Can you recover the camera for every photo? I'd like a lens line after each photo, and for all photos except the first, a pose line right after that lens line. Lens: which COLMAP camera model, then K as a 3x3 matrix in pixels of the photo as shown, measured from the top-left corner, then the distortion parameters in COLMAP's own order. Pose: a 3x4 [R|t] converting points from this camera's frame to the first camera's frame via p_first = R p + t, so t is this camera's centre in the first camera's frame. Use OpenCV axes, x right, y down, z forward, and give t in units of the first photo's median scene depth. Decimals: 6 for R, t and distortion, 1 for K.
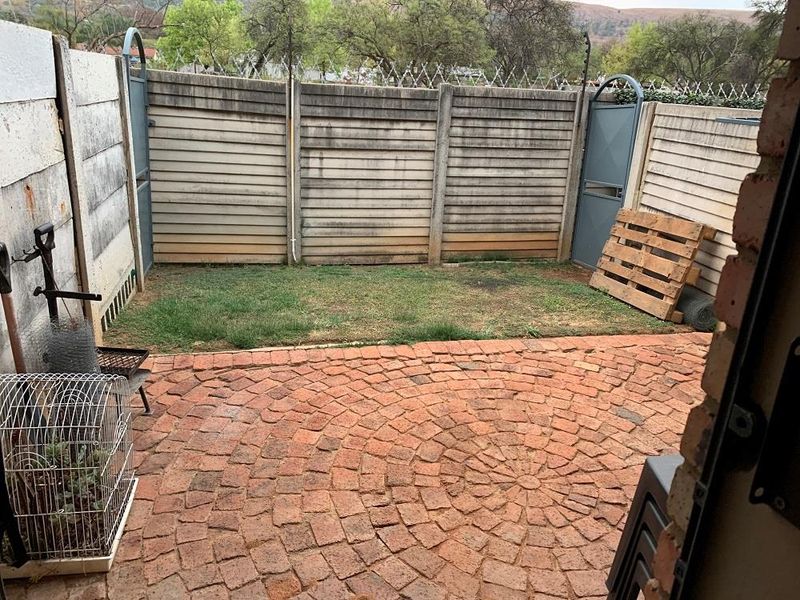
lens RADIAL K [[619.0, 0, 400.0], [0, 619.0, 300.0], [0, 0, 1]] dist [0.029500, 0.000159]
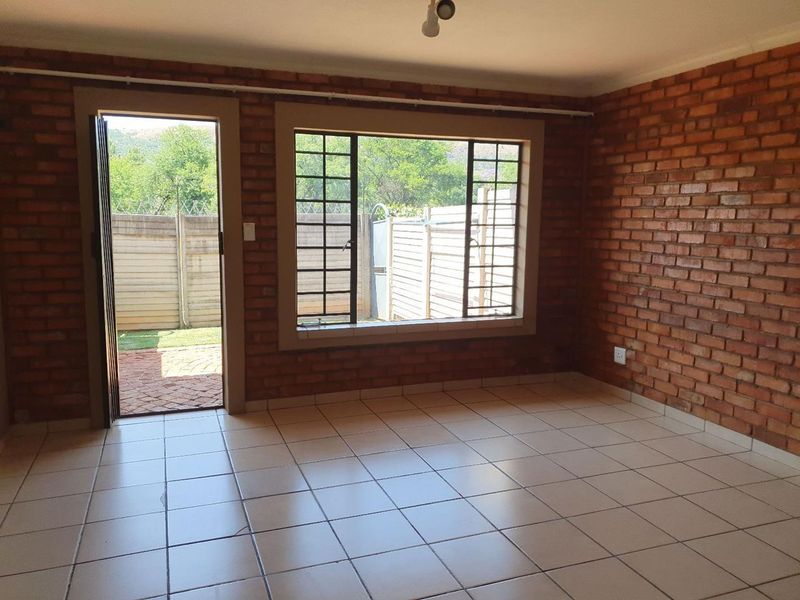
lens RADIAL K [[619.0, 0, 400.0], [0, 619.0, 300.0], [0, 0, 1]] dist [0.029500, 0.000159]
pose [[0.987104, -0.067171, 0.145304, 0.153245], [0.095132, 0.976178, -0.195001, 0.252005], [-0.128744, 0.206309, 0.969980, -0.649086]]
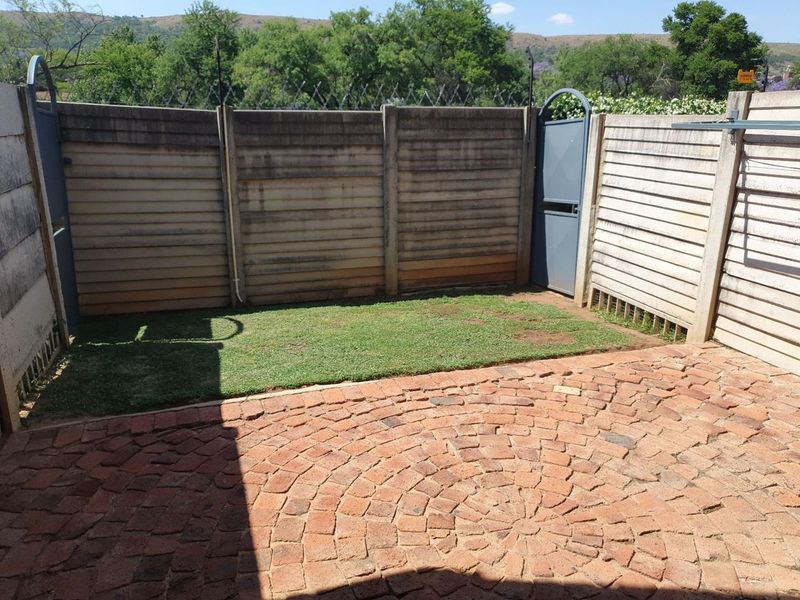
lens RADIAL K [[634.2, 0, 413.7], [0, 634.2, 311.7], [0, 0, 1]] dist [0.006109, 0.002102]
pose [[0.992080, -0.075587, 0.100319, -0.011054], [0.079259, 0.996303, -0.033128, 0.001470], [-0.097445, 0.040817, 0.994404, 0.047572]]
